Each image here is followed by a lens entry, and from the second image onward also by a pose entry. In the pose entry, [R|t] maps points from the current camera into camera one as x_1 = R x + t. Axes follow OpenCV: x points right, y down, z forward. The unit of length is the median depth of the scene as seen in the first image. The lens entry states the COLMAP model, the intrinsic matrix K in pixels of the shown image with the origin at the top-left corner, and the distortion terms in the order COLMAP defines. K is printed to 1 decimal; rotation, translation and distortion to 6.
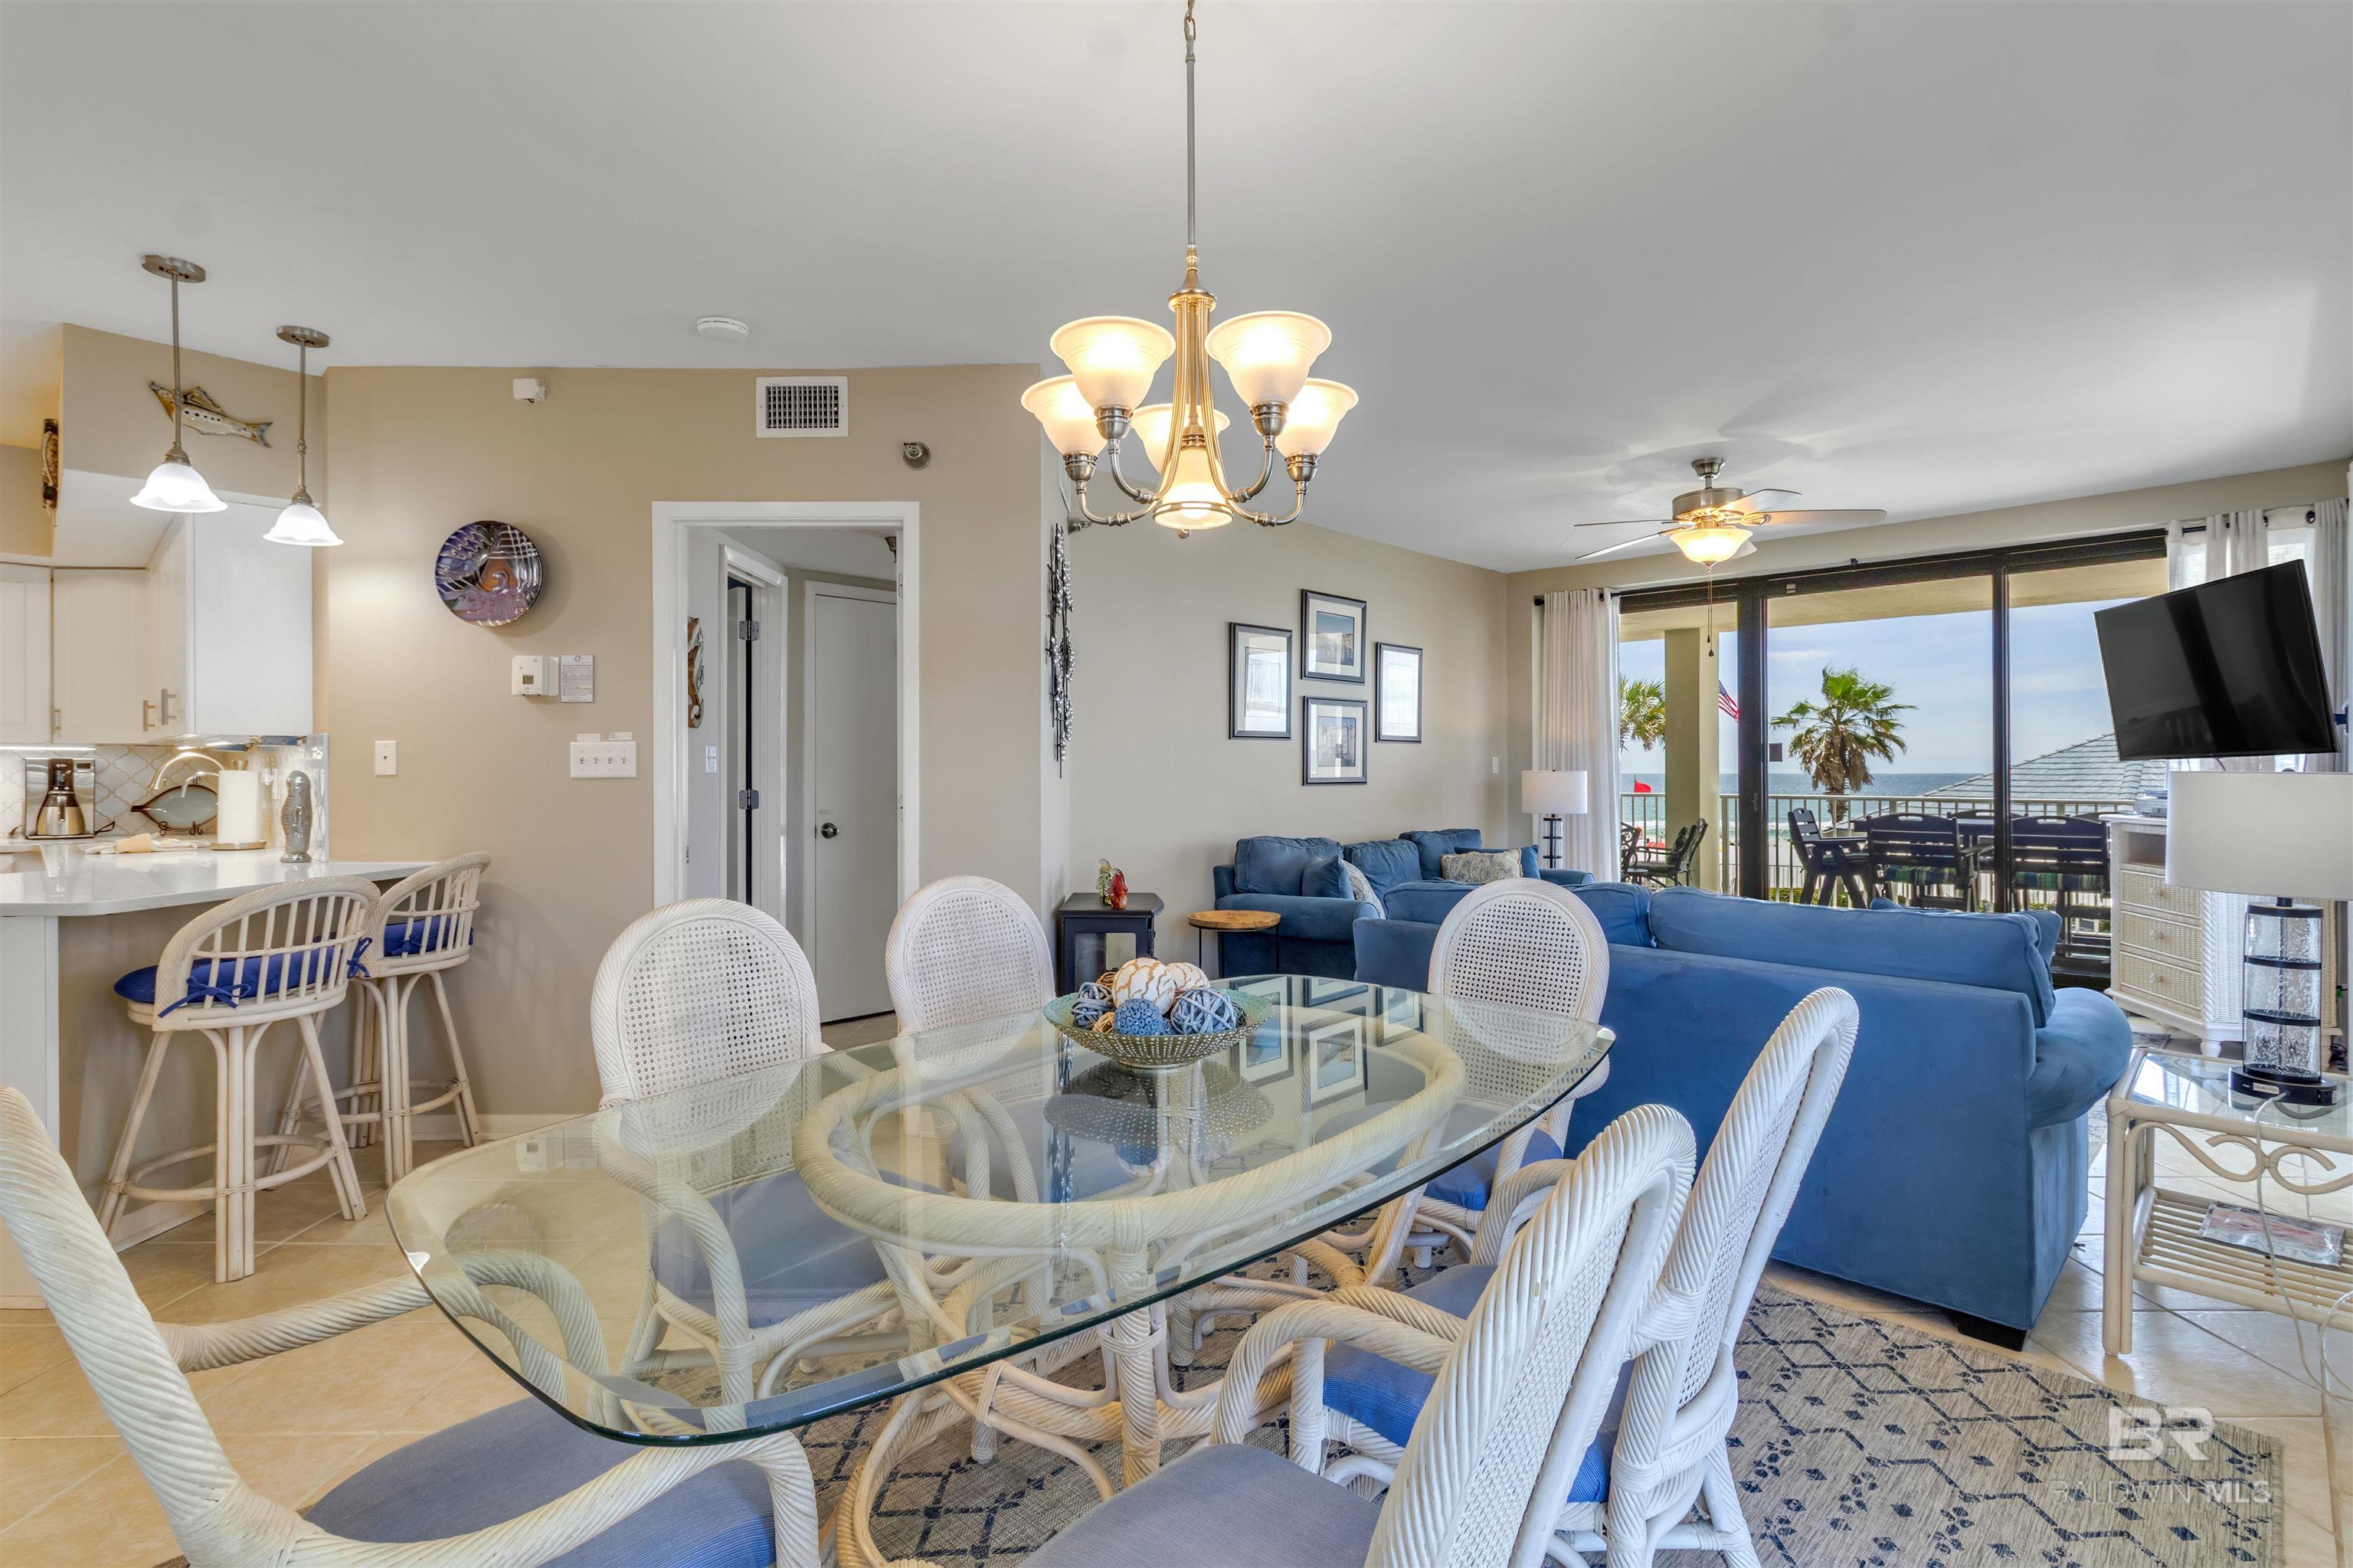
lens RADIAL K [[1125.0, 0, 1183.1], [0, 1125.0, 775.4], [0, 0, 1]] dist [0.004196, 0.000711]
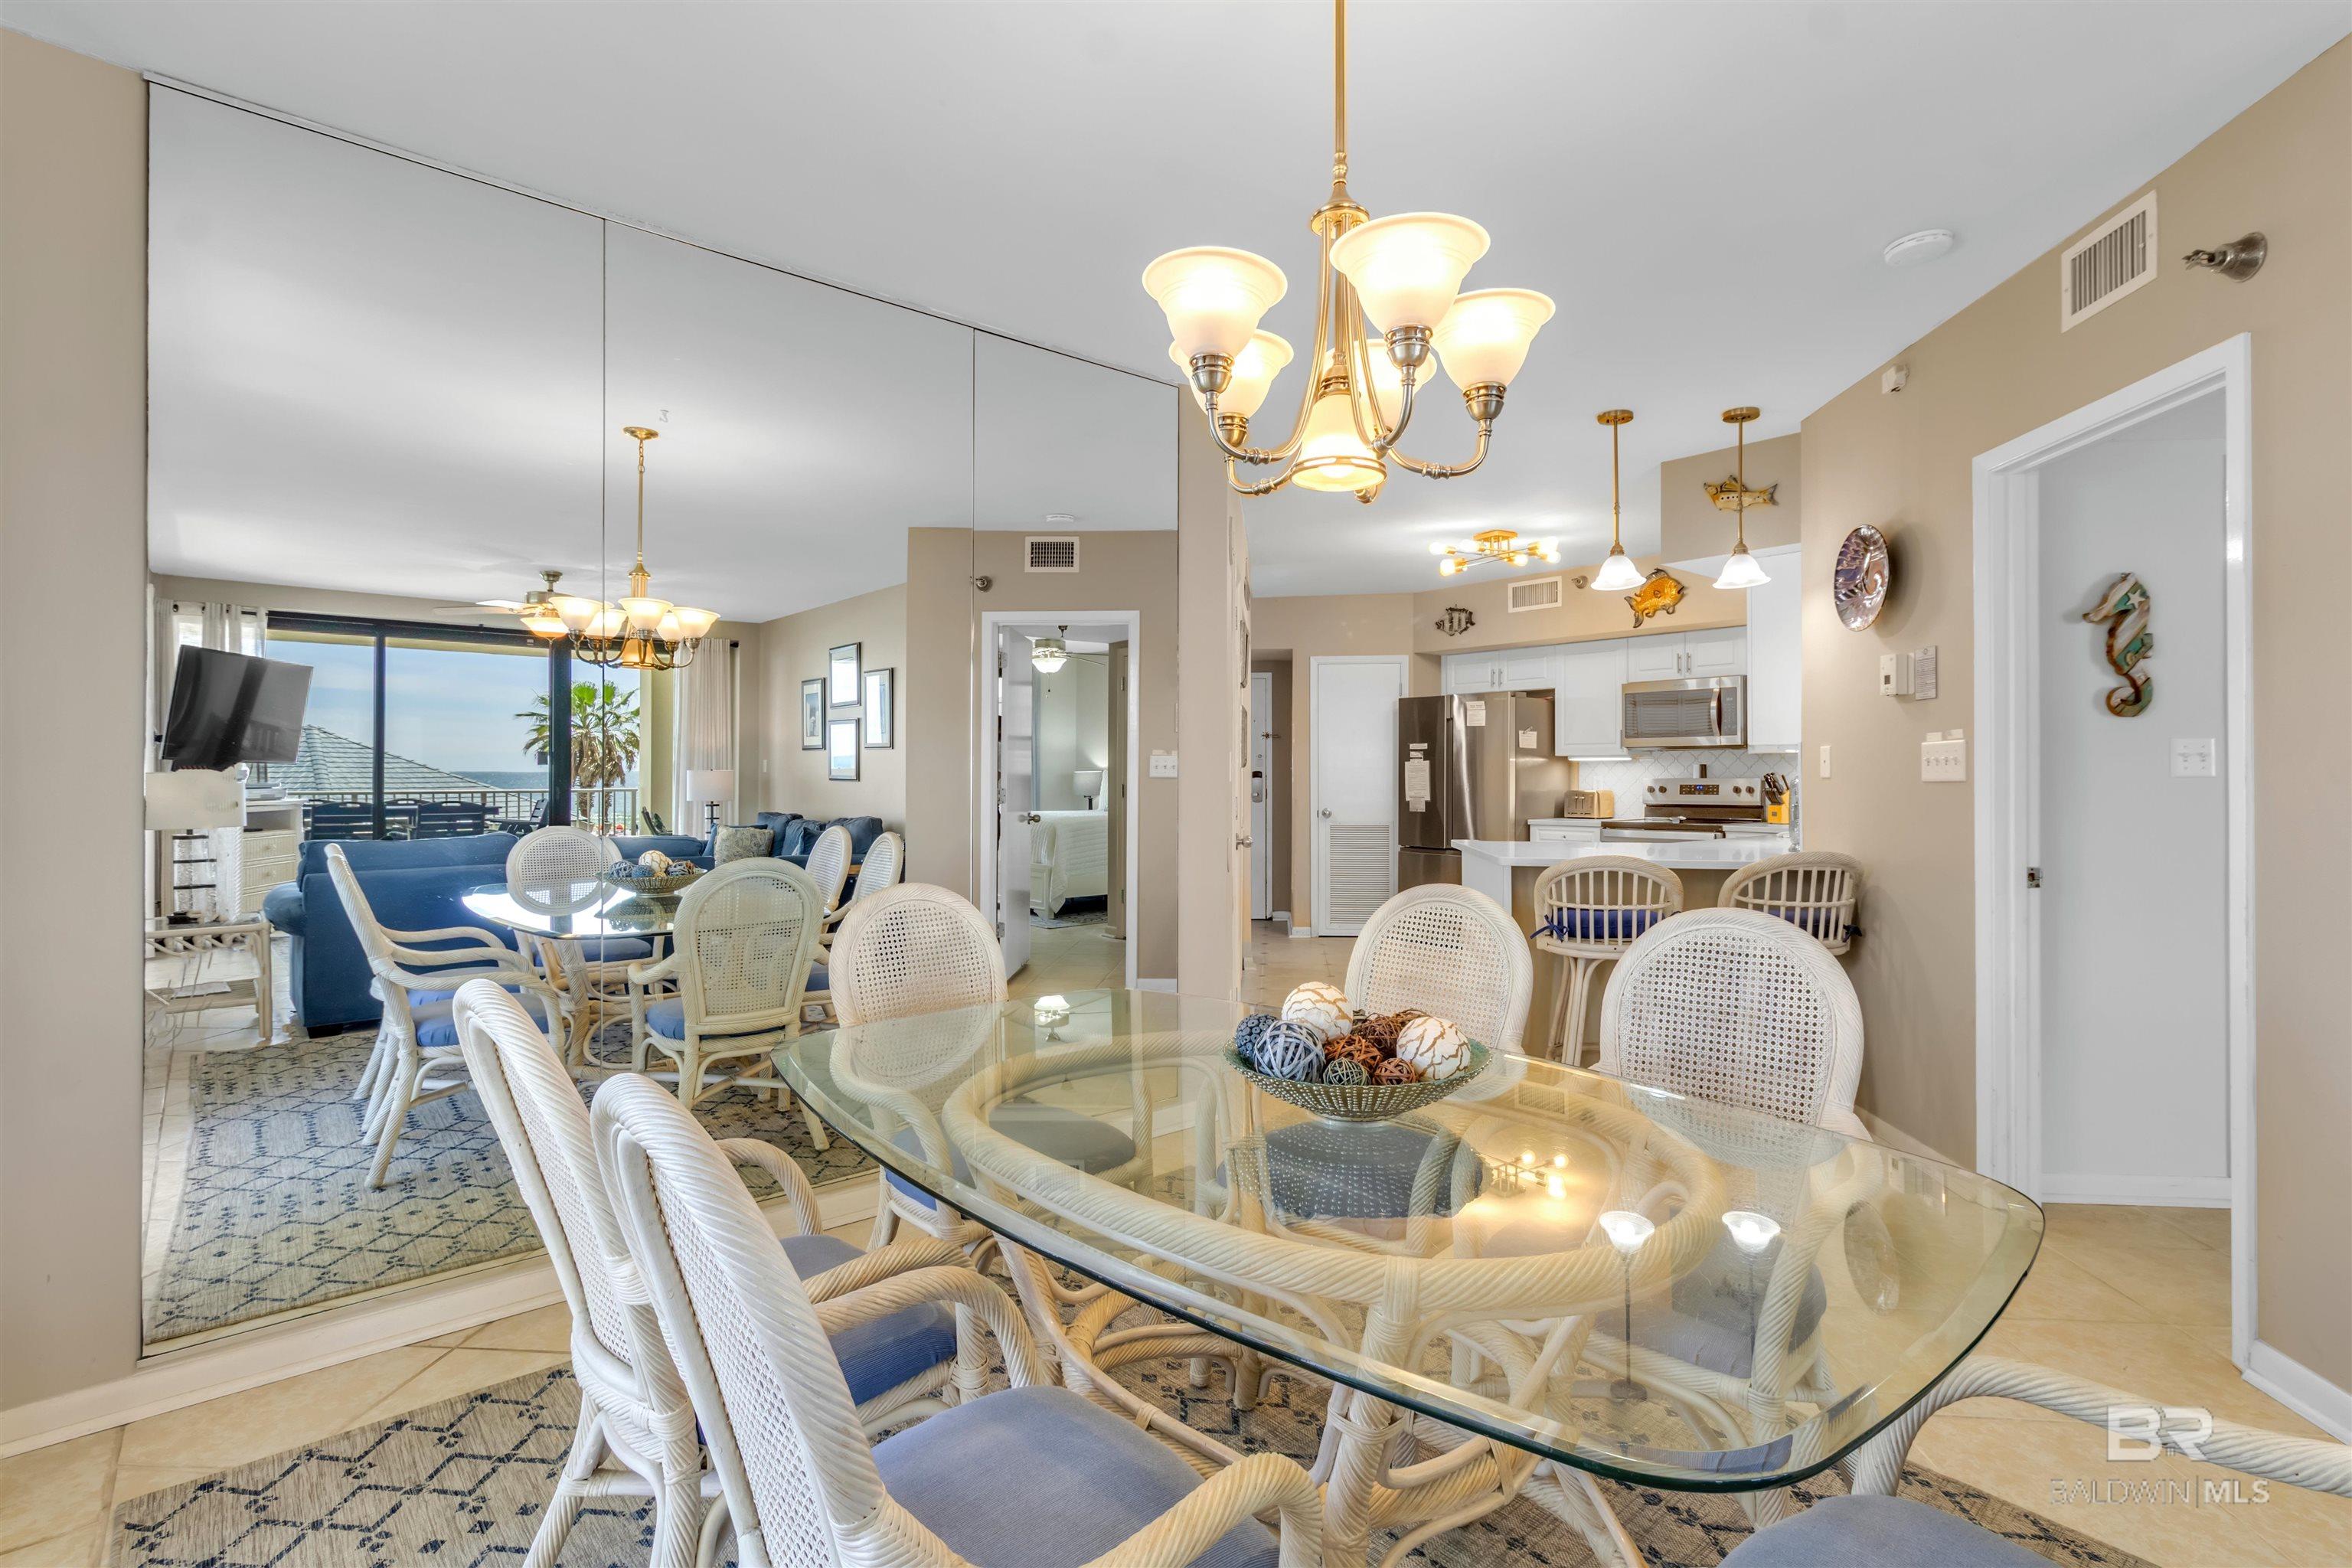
lens RADIAL K [[1100.9, 0, 1173.6], [0, 1100.9, 771.7], [0, 0, 1]] dist [0.001363, 0.001496]
pose [[-0.119759, -0.003061, -0.992798, 0.293603], [-0.001760, 0.999994, -0.002871, -0.001161], [0.992801, 0.001403, -0.119764, 0.338791]]
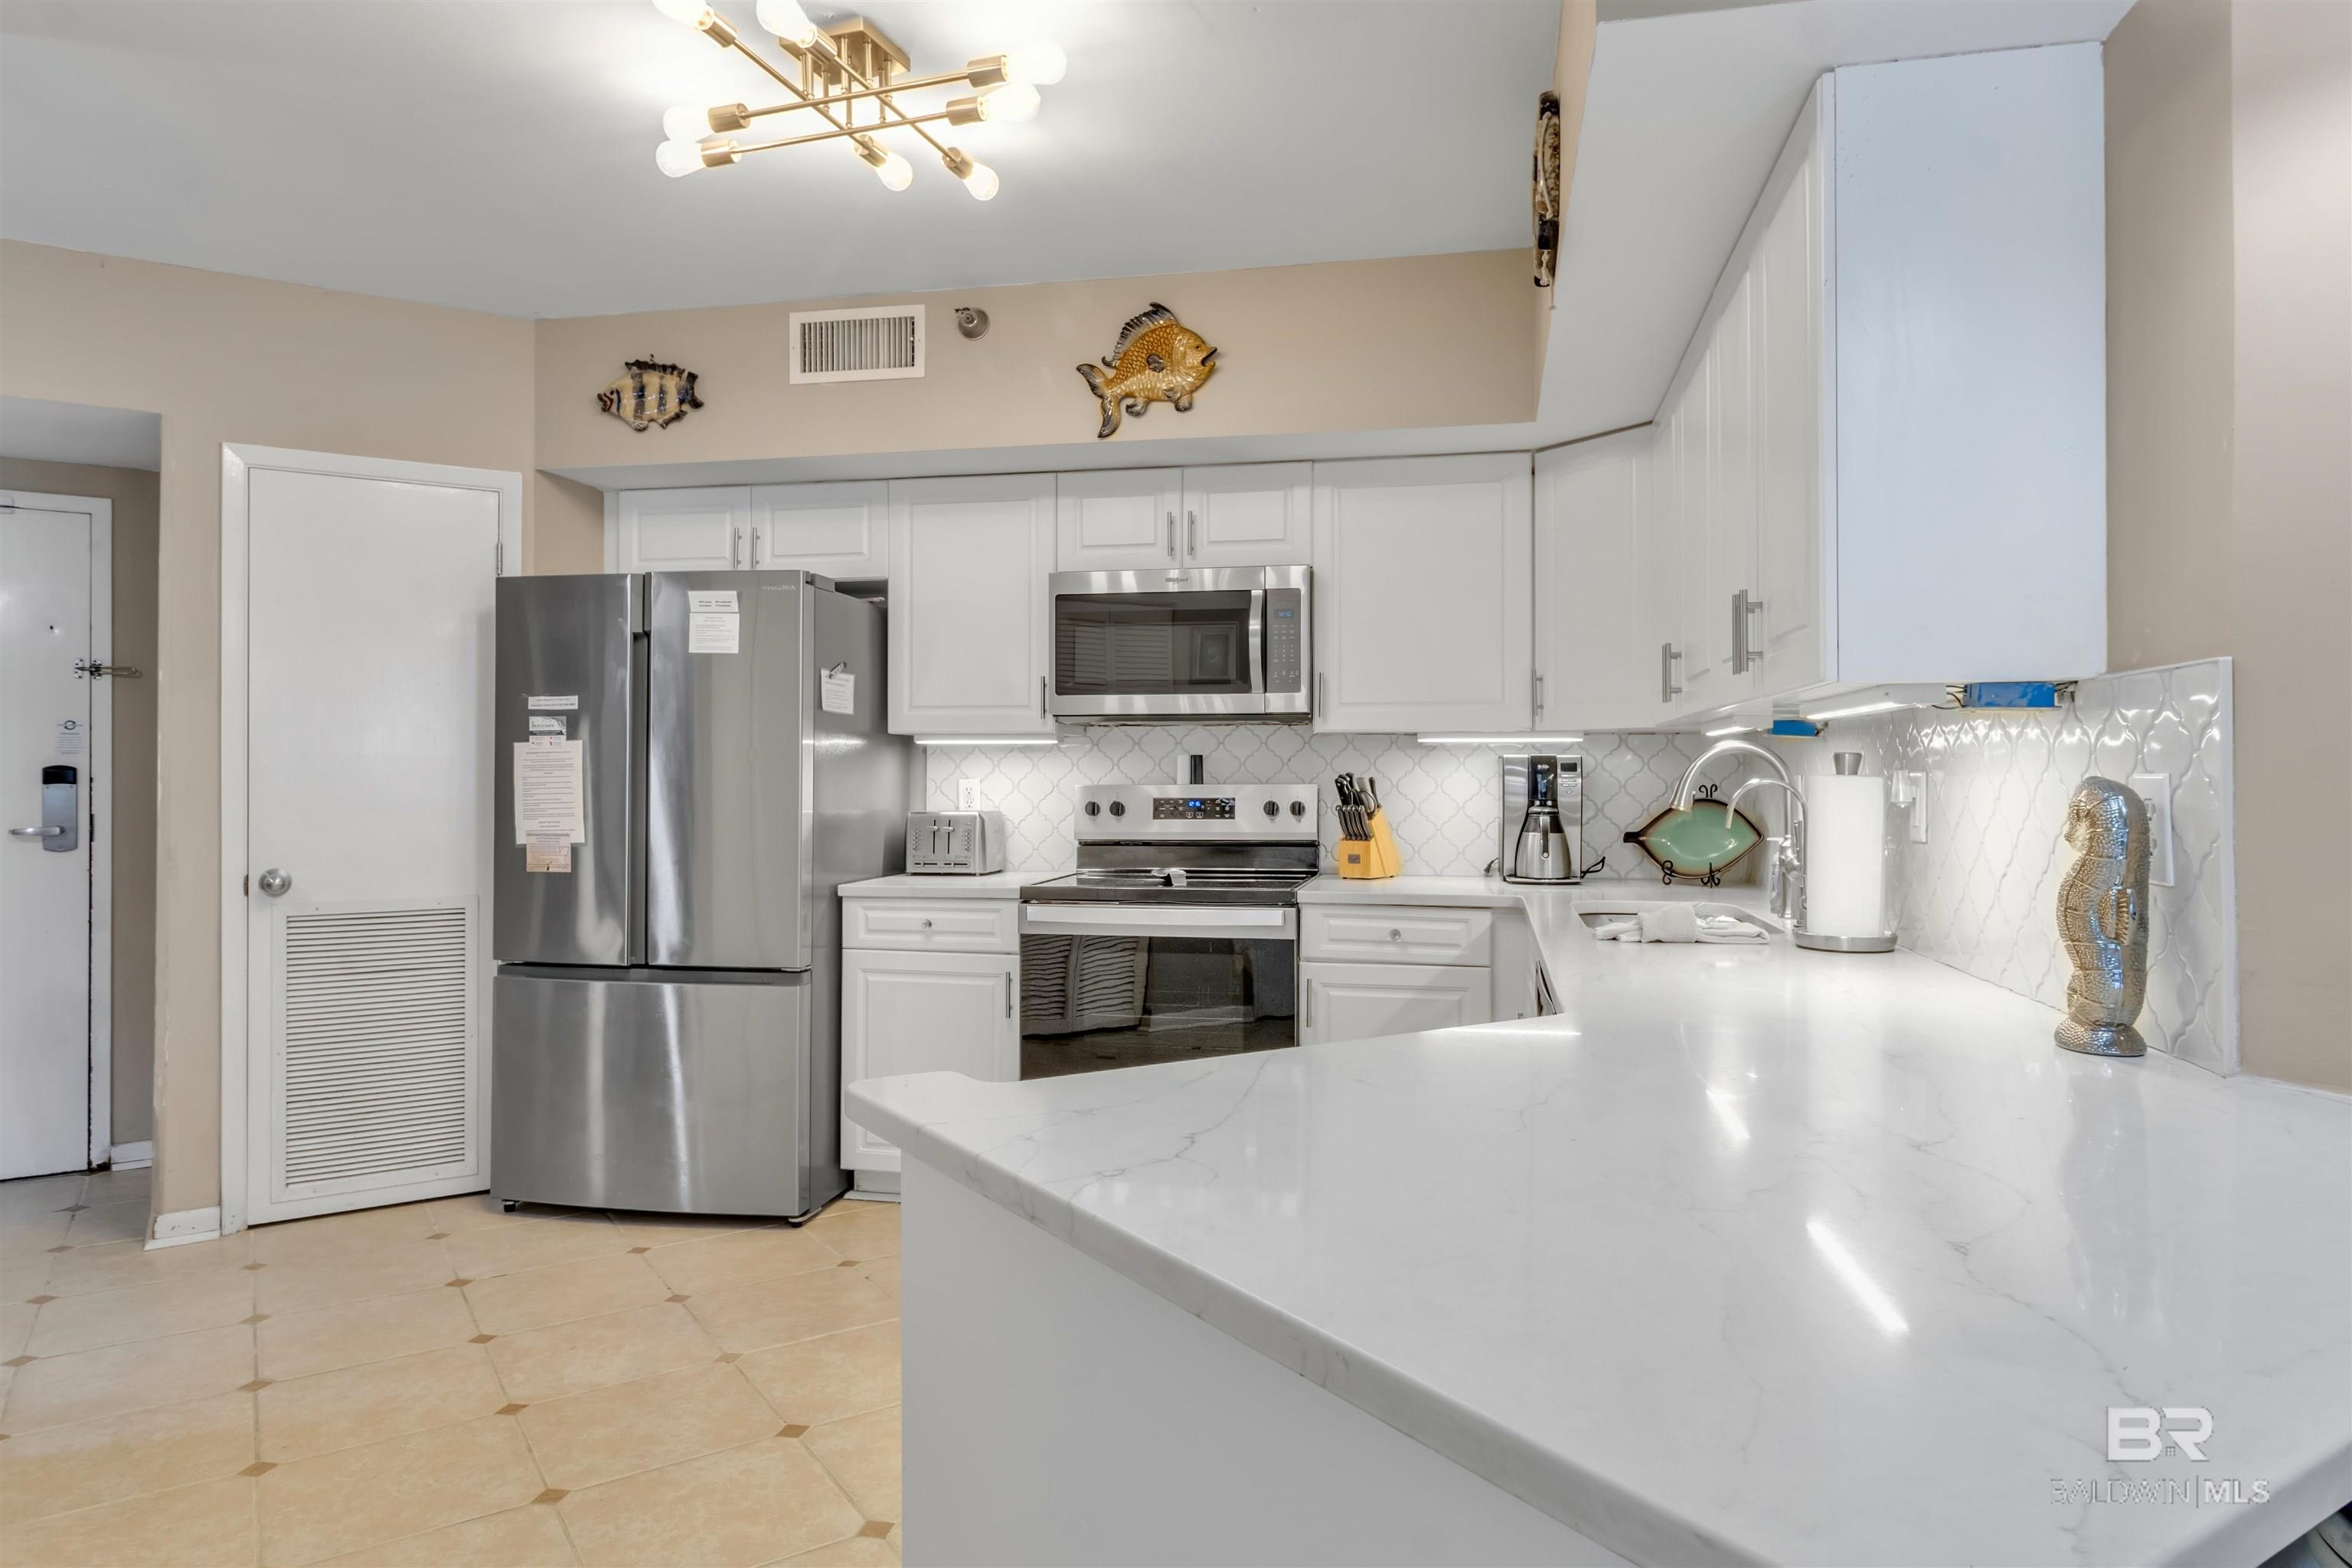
lens RADIAL K [[1402.0, 0, 1183.5], [0, 1402.0, 769.0], [0, 0, 1]] dist [0.007482, 0.000990]
pose [[0.532768, -0.004151, -0.846251, -0.397430], [-0.002203, 0.999978, -0.006292, -0.001893], [0.846258, 0.005217, 0.532747, 0.375995]]
